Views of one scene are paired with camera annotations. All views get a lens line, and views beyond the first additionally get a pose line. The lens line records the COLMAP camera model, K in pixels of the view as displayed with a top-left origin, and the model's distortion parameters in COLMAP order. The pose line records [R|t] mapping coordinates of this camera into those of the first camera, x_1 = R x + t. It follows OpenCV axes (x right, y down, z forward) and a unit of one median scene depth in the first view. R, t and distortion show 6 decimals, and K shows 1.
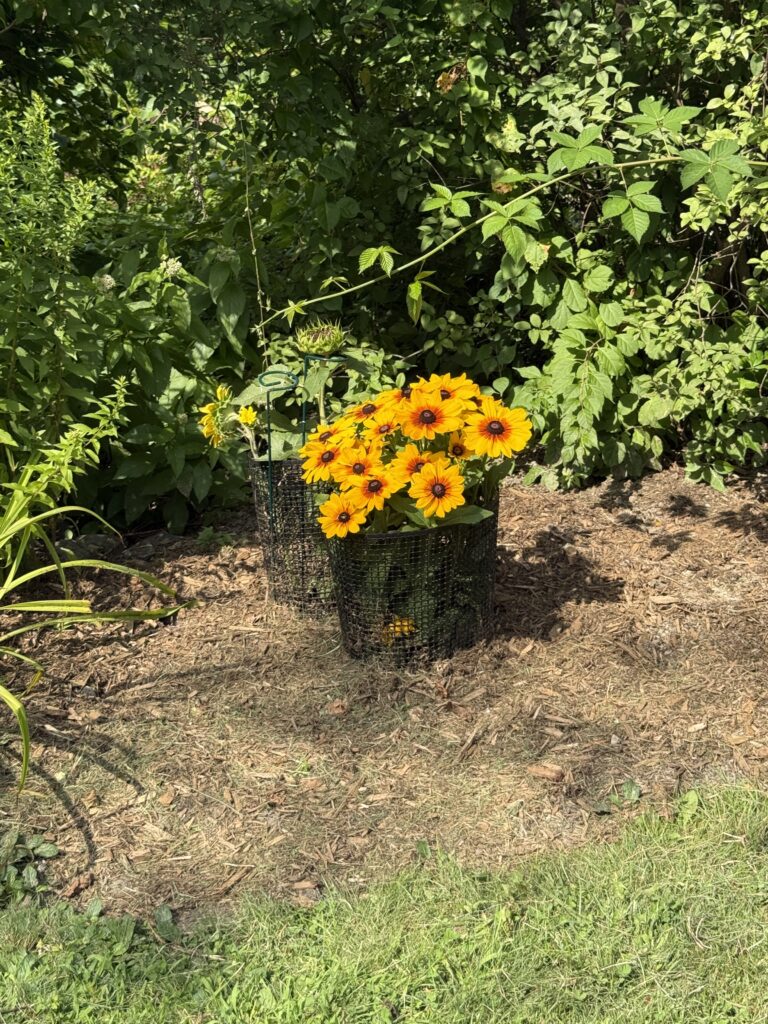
lens RADIAL K [[1455.5, 0, 384.0], [0, 1455.5, 512.0], [0, 0, 1]] dist [0.133511, -0.030015]
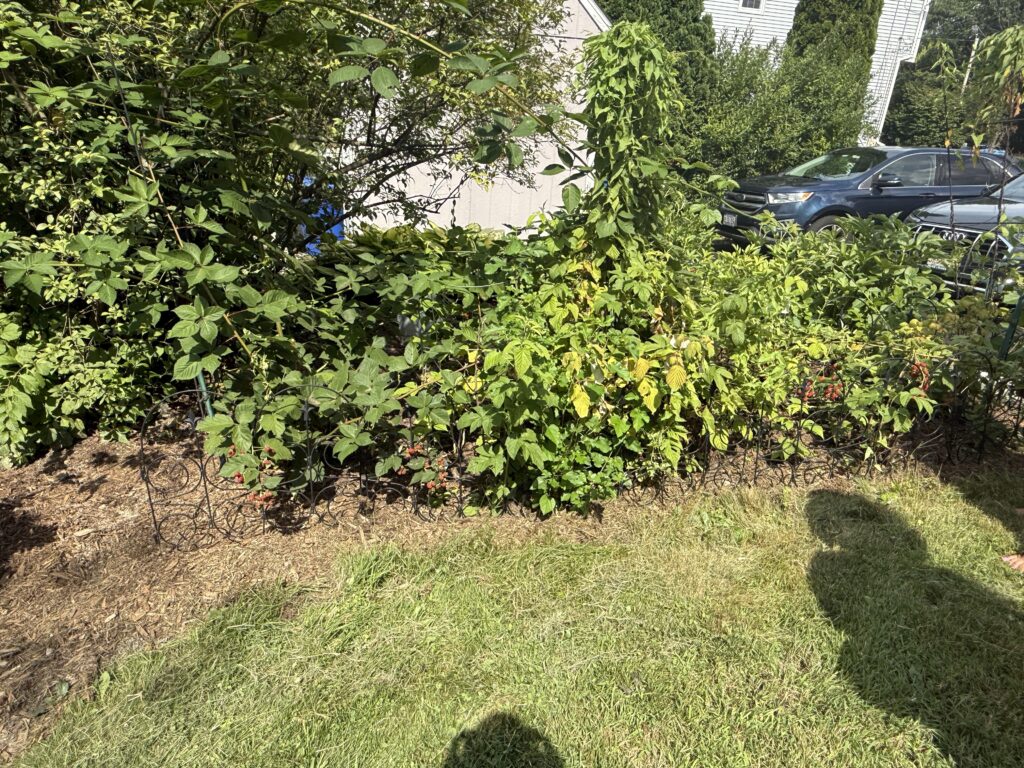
lens RADIAL K [[670.5, 0, 512.0], [0, 670.5, 384.0], [0, 0, 1]] dist [0.001962, 0.002483]
pose [[0.754546, -0.203351, 0.623946, 0.099039], [0.209016, 0.975734, 0.065237, -0.040600], [-0.622071, 0.081191, 0.778740, 0.101749]]
